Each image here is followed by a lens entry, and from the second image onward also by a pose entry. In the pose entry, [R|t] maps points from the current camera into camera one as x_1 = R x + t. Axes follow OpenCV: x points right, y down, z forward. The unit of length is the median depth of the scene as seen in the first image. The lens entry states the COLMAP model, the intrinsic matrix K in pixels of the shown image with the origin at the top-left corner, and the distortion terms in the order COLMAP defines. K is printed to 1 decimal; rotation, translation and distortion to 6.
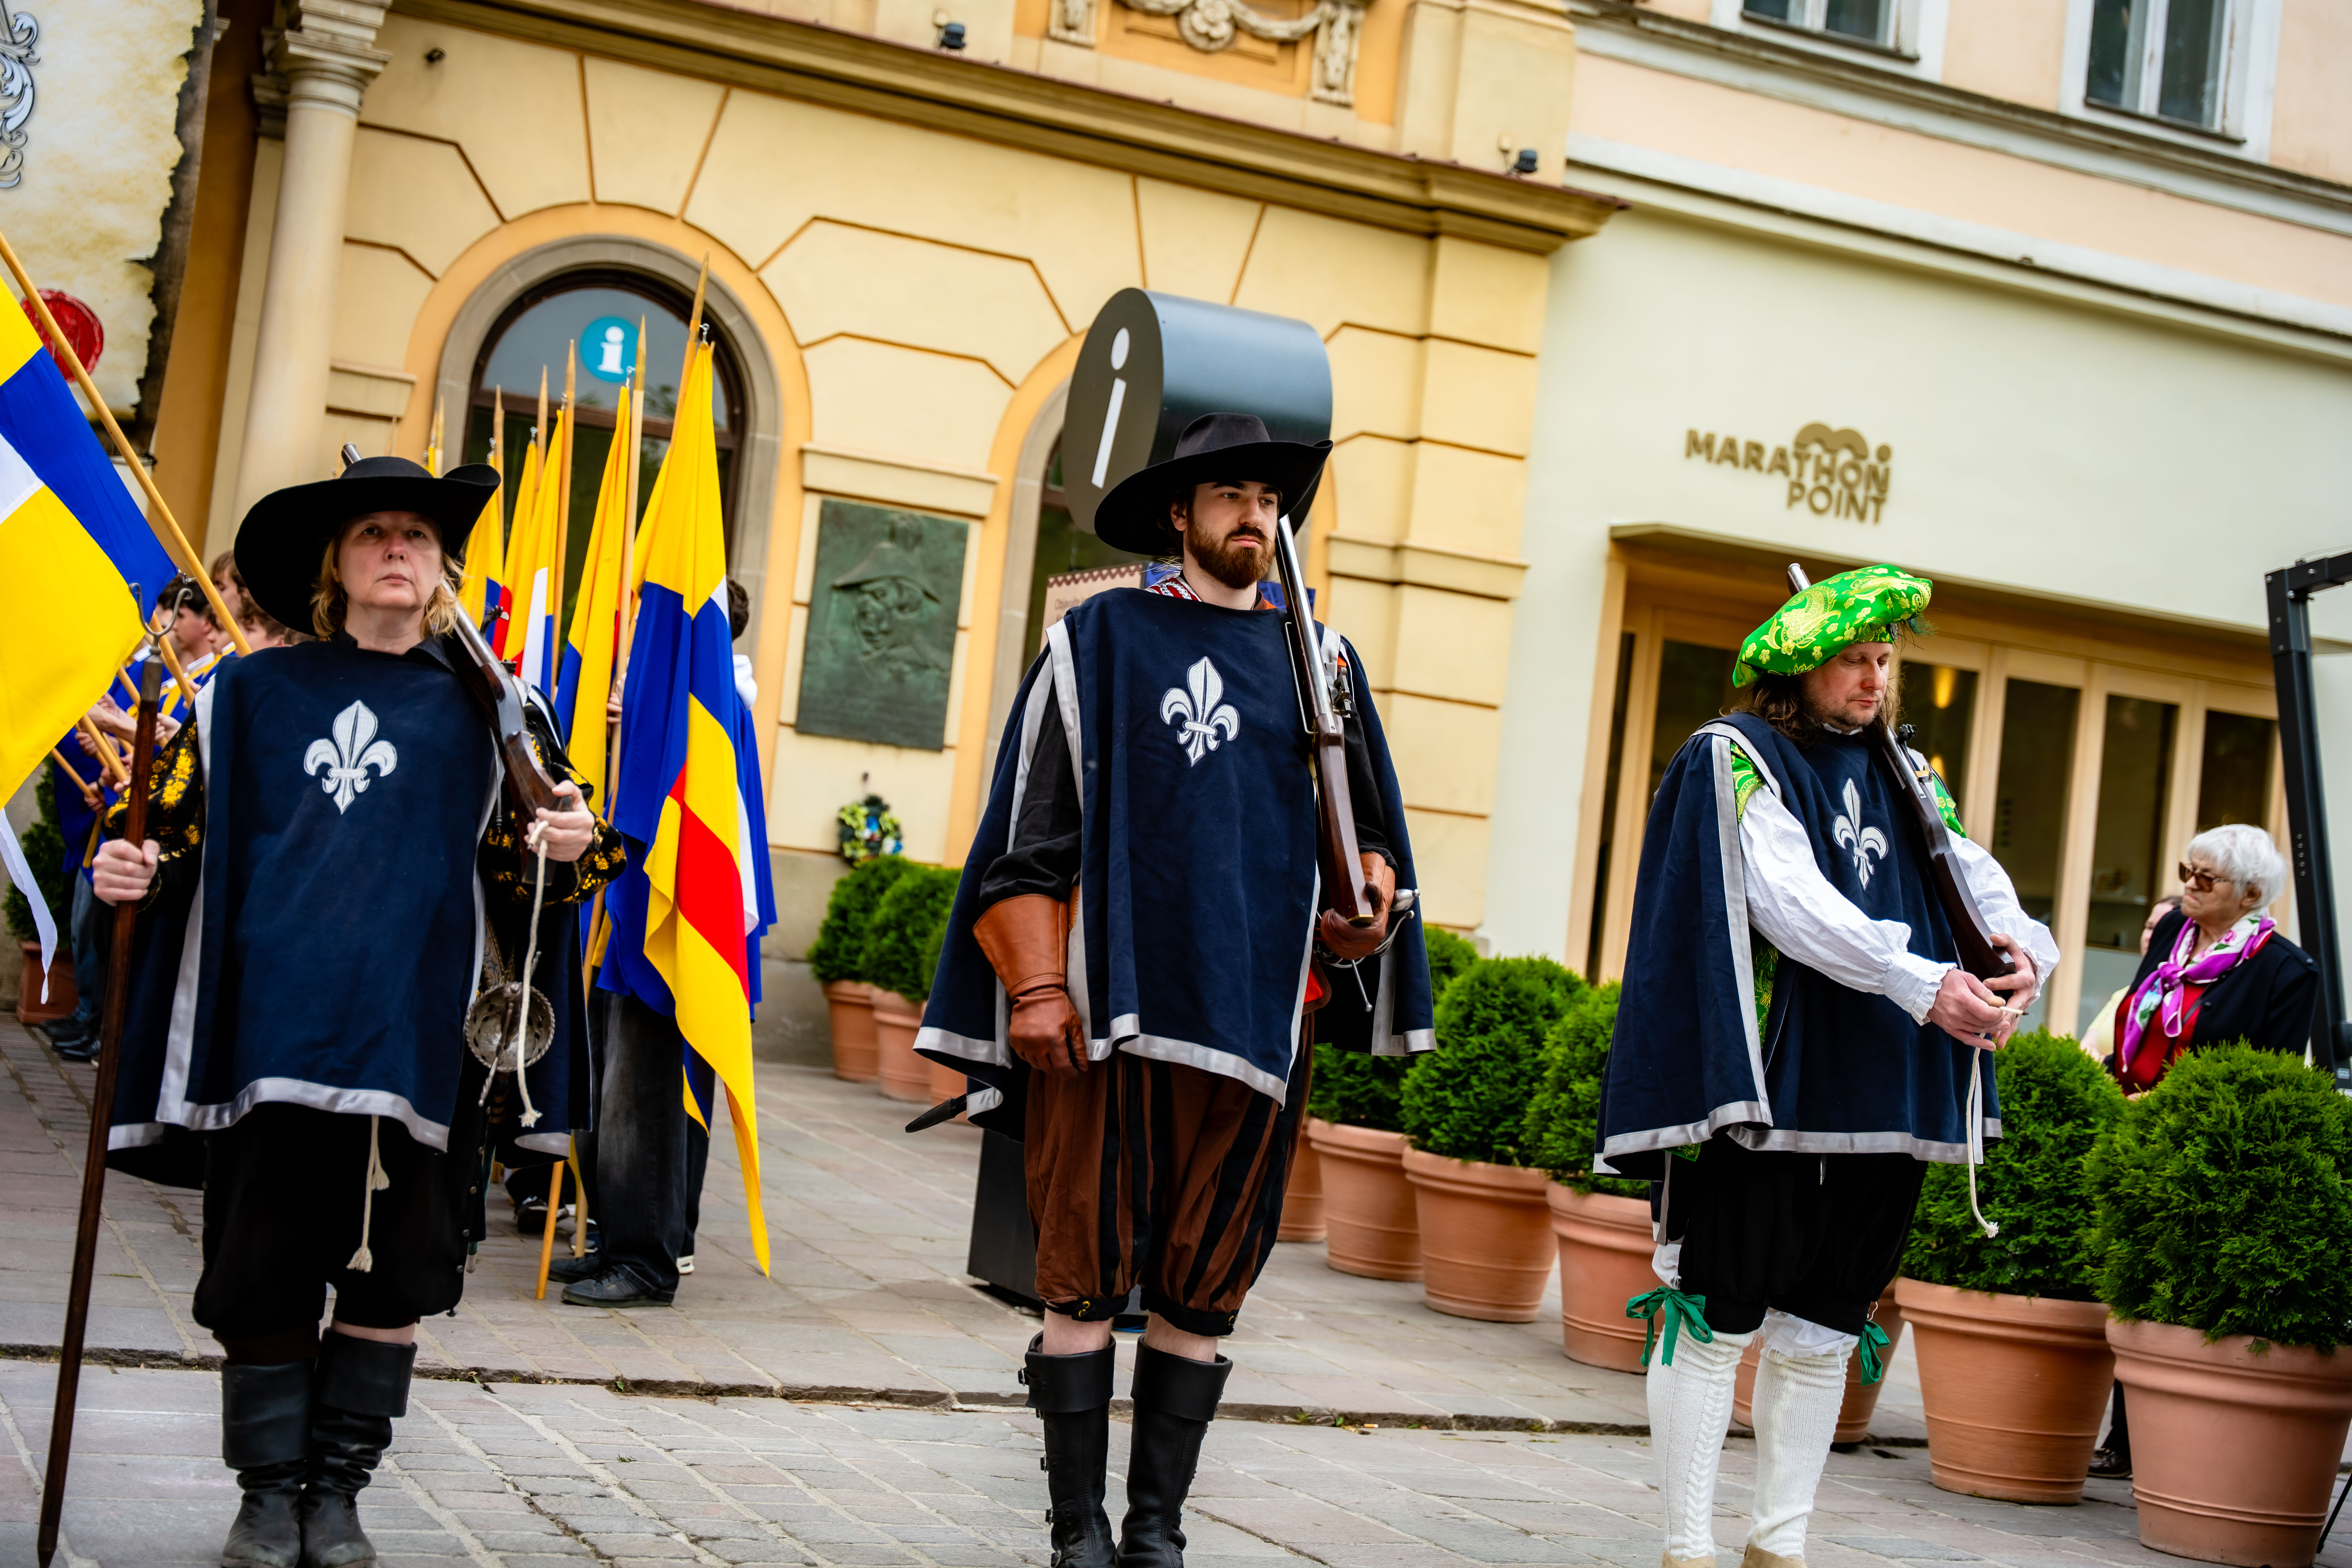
lens RADIAL K [[3252.2, 0, 1178.8], [0, 3252.2, 748.7], [0, 0, 1]] dist [0.035947, -0.041777]
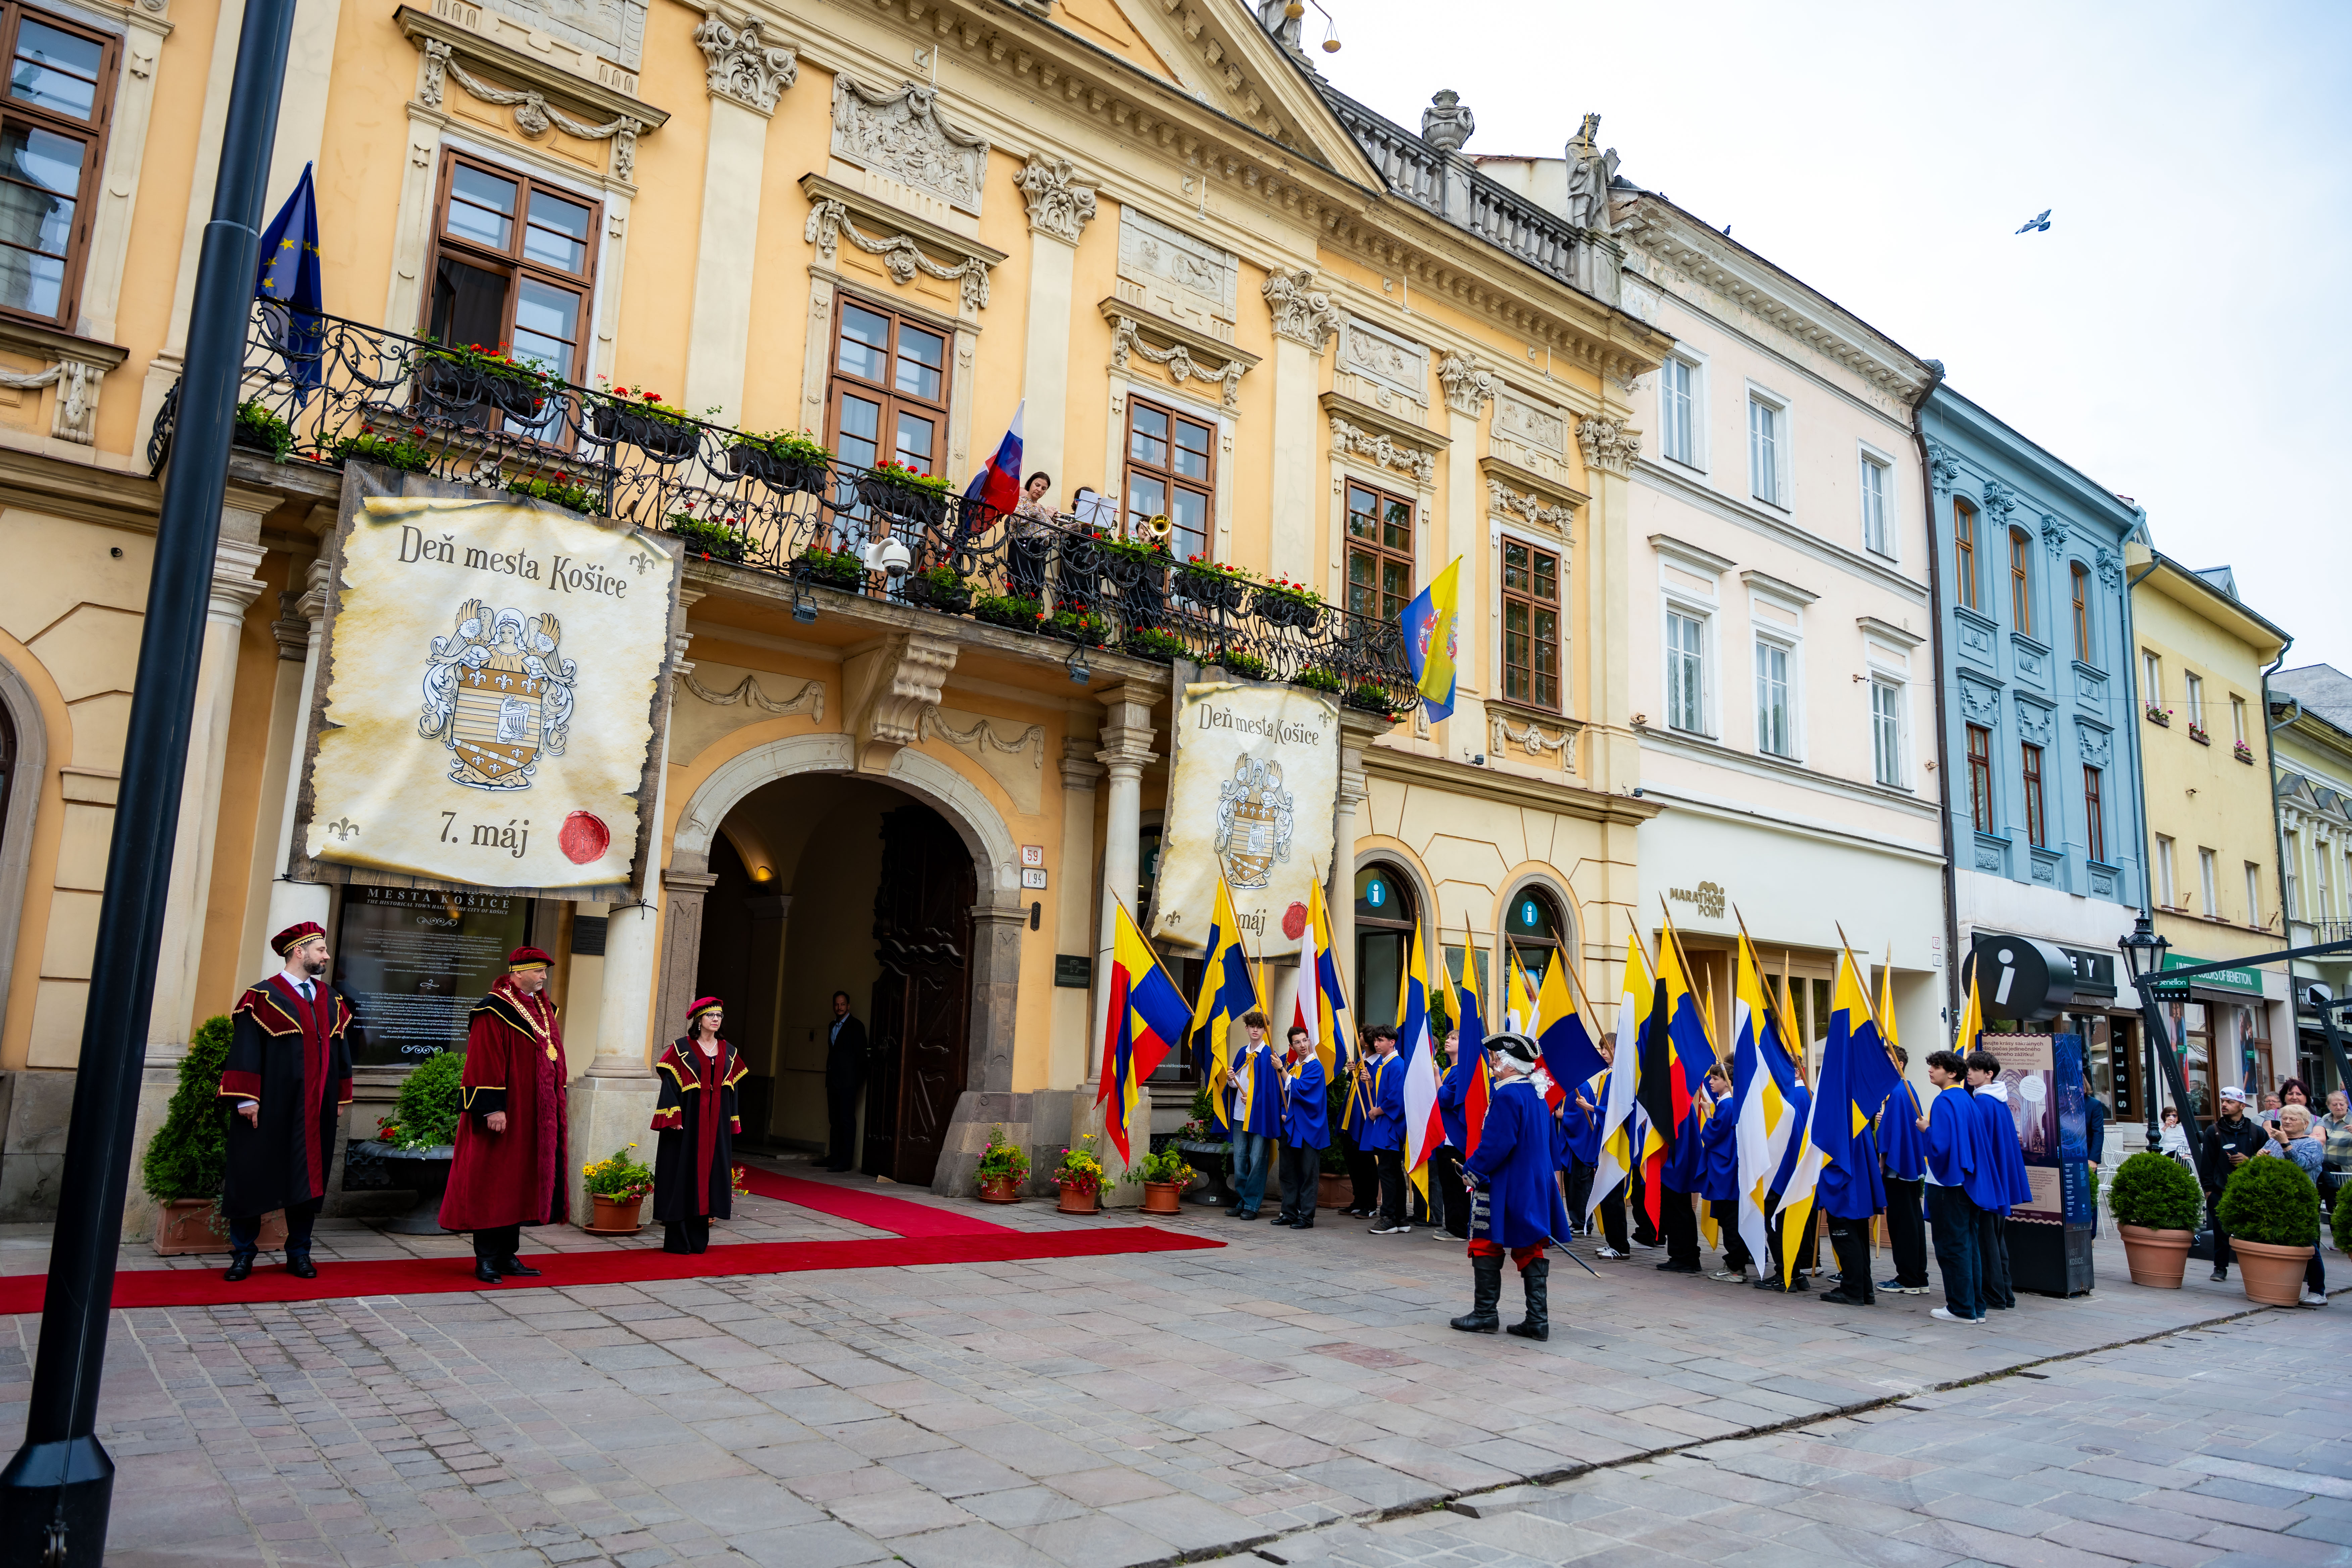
lens RADIAL K [[1561.3, 0, 1179.7], [0, 1561.3, 789.3], [0, 0, 1]] dist [-0.010727, -0.002285]
pose [[0.961109, -0.033209, 0.274165, -0.581846], [0.056661, 0.995337, -0.078069, -0.107509], [-0.270294, 0.090567, 0.958509, -0.083617]]
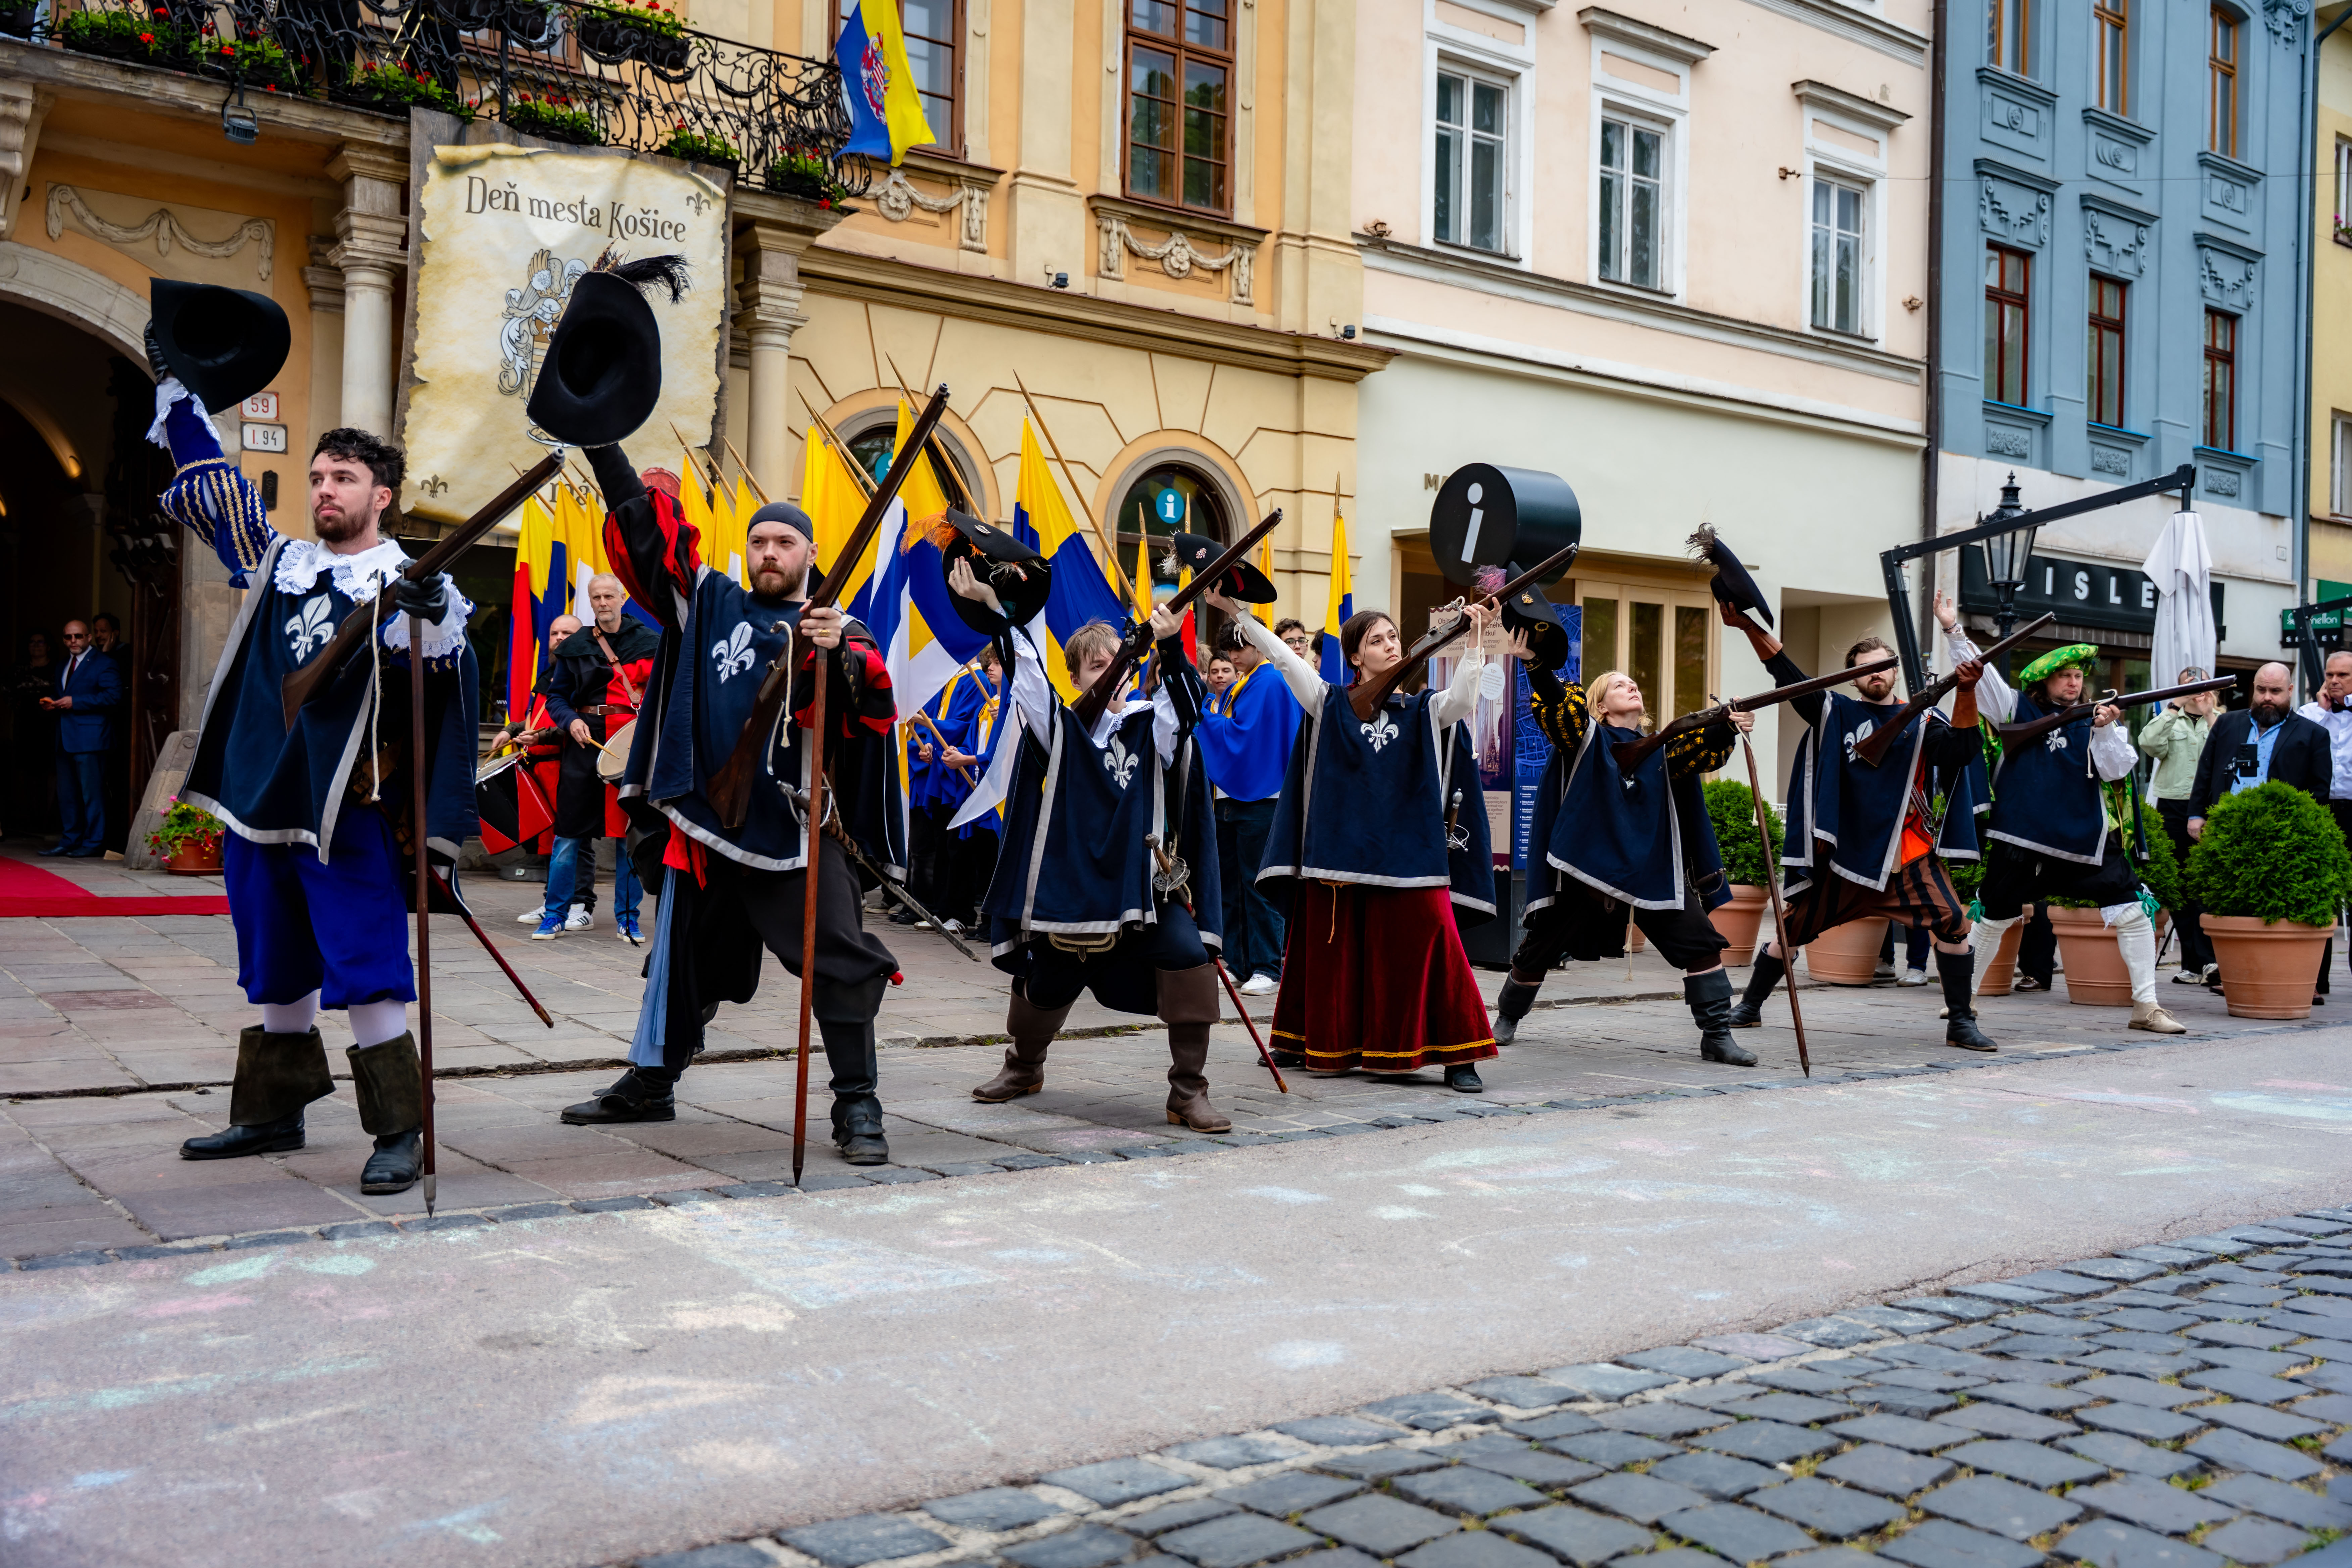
lens RADIAL K [[2093.3, 0, 1173.6], [0, 2093.3, 787.2], [0, 0, 1]] dist [0.006101, -0.007068]
pose [[0.973451, -0.091274, 0.209911, -0.254640], [0.075549, 0.993784, 0.081768, -0.032367], [-0.216069, -0.063739, 0.974295, -0.122706]]
